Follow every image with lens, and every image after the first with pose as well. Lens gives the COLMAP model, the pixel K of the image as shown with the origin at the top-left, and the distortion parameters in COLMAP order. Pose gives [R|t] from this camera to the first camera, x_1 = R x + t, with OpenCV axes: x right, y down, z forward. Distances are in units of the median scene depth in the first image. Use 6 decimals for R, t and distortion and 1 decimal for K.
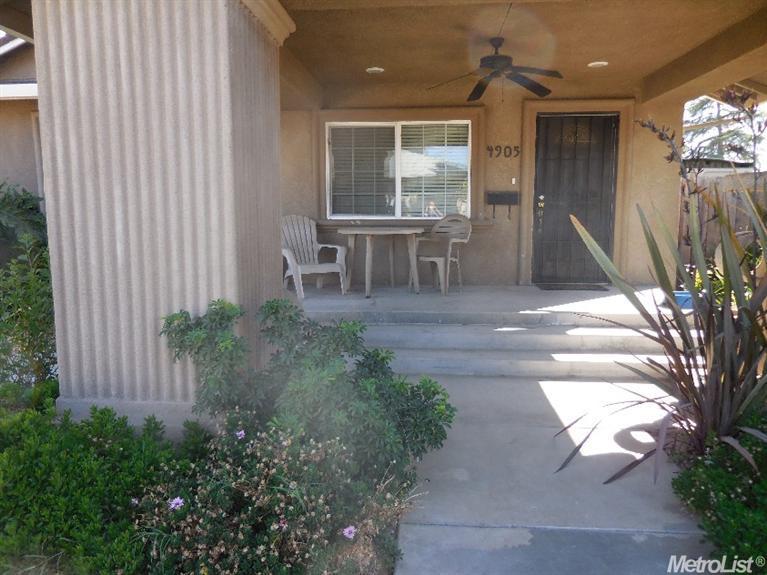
lens RADIAL K [[597.3, 0, 383.5], [0, 597.3, 287.5], [0, 0, 1]] dist [0.001940, 0.000583]
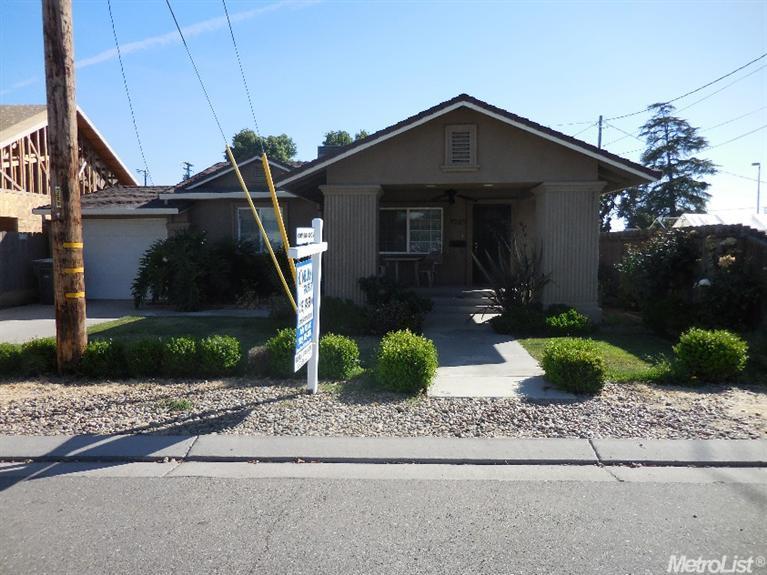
lens RADIAL K [[565.0, 0, 383.5], [0, 565.0, 287.5], [0, 0, 1]] dist [0.000013, -0.000085]
pose [[0.999746, -0.000915, 0.022512, -0.107047], [0.002194, 0.998379, -0.056878, 0.116409], [-0.022424, 0.056913, 0.998127, -0.968598]]
